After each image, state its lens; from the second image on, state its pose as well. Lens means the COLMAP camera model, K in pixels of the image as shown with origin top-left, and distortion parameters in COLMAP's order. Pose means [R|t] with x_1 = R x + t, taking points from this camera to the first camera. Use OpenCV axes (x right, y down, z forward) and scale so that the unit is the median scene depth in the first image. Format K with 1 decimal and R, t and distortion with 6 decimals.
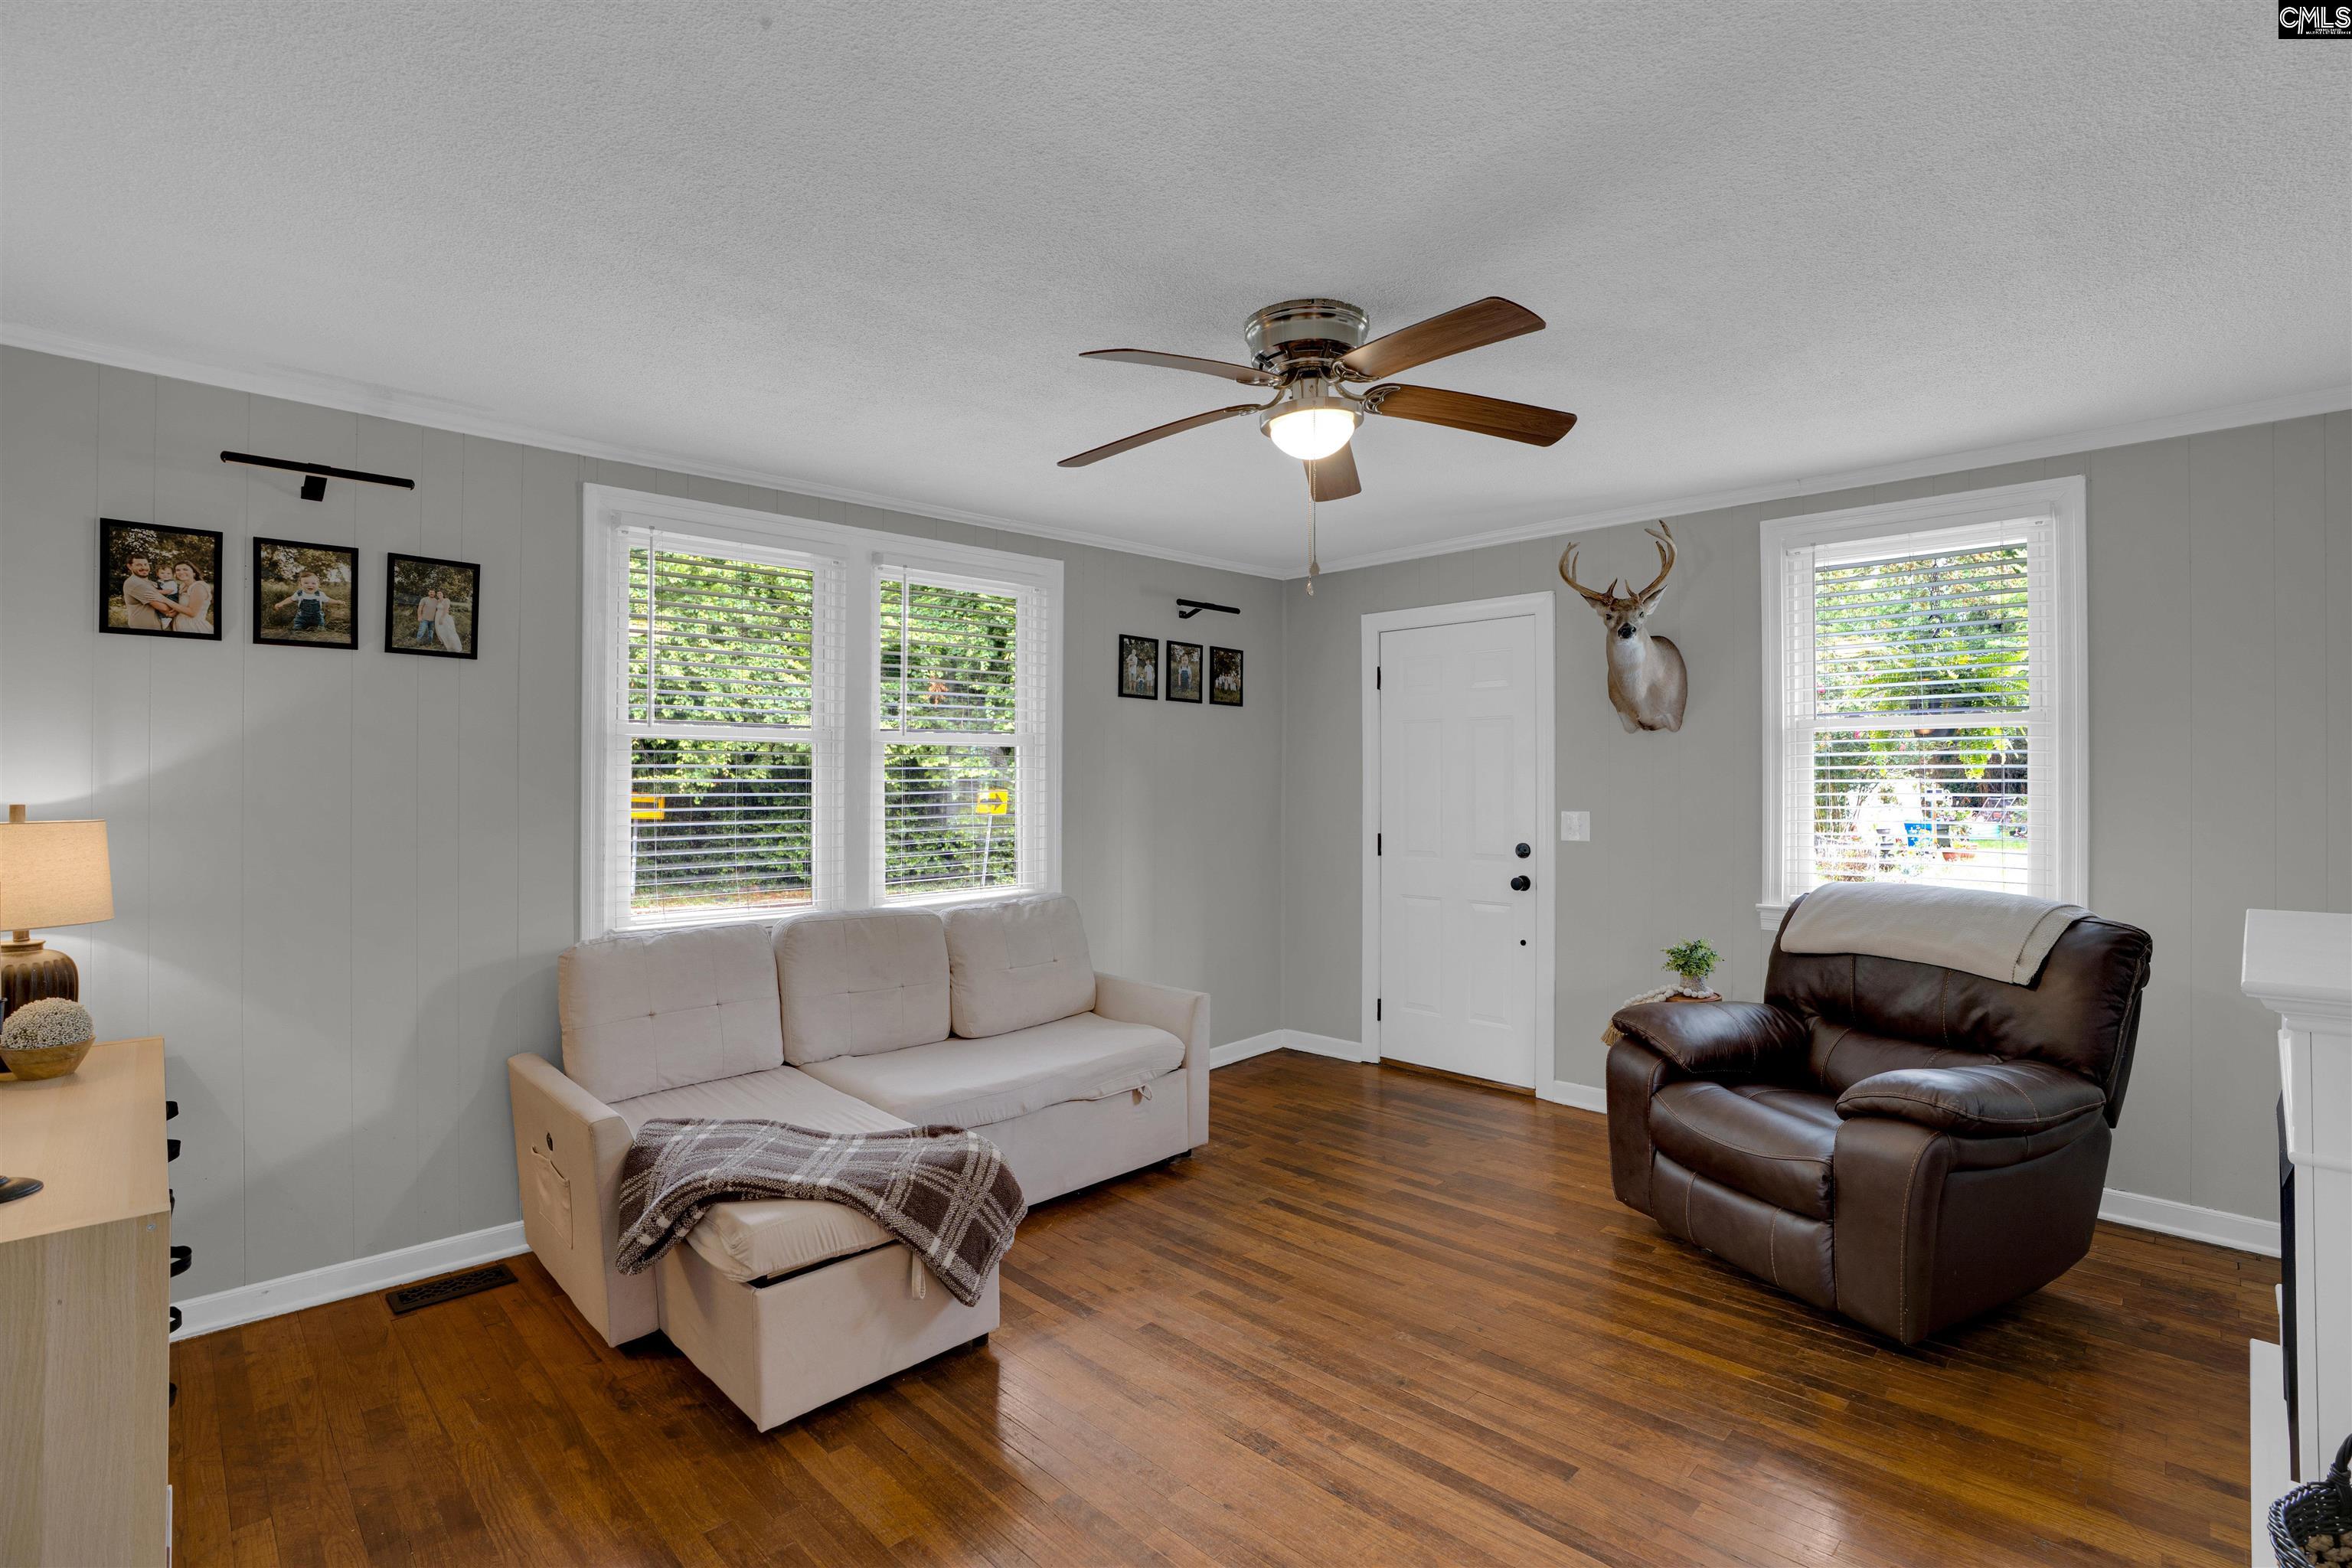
lens RADIAL K [[1087.6, 0, 1170.0], [0, 1087.6, 783.3], [0, 0, 1]] dist [-0.070656, 0.029130]
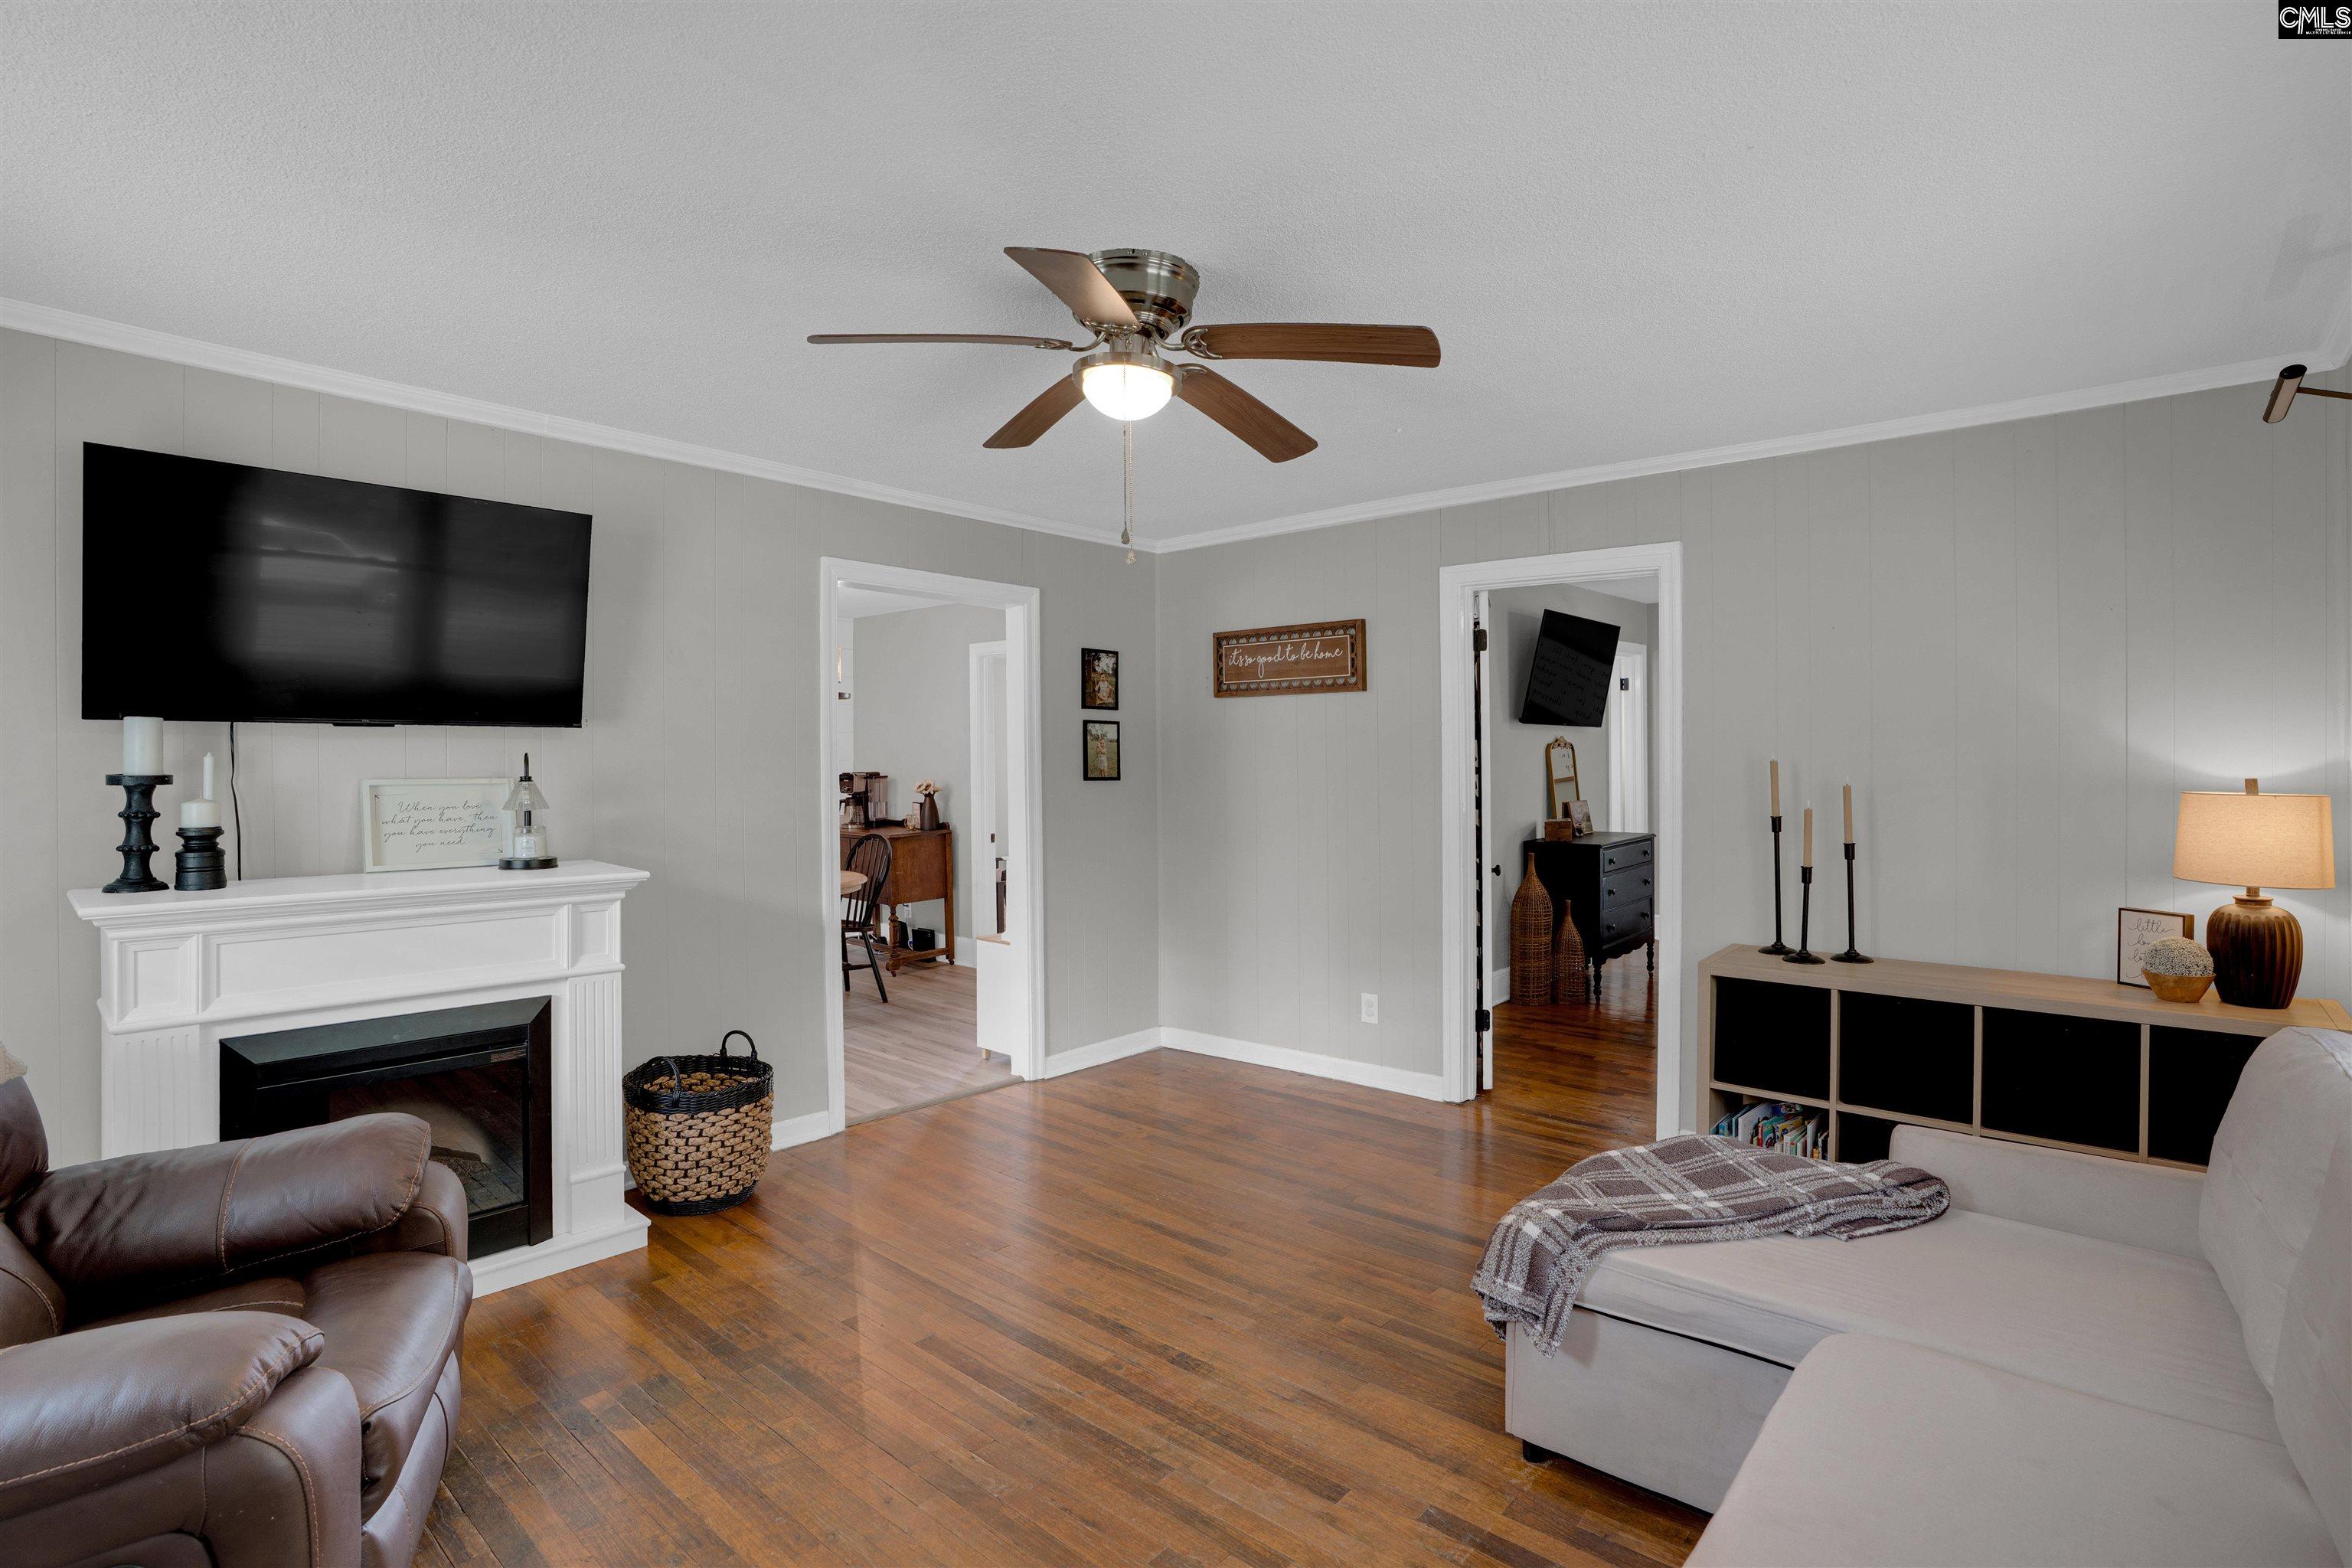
lens RADIAL K [[1134.5, 0, 1147.9], [0, 1134.5, 757.9], [0, 0, 1]] dist [-0.046372, 0.000113]
pose [[-0.998336, 0.003124, -0.057573, 0.146559], [0.003178, 0.999995, -0.000844, -0.003999], [0.057570, -0.001025, -0.998341, 1.686174]]
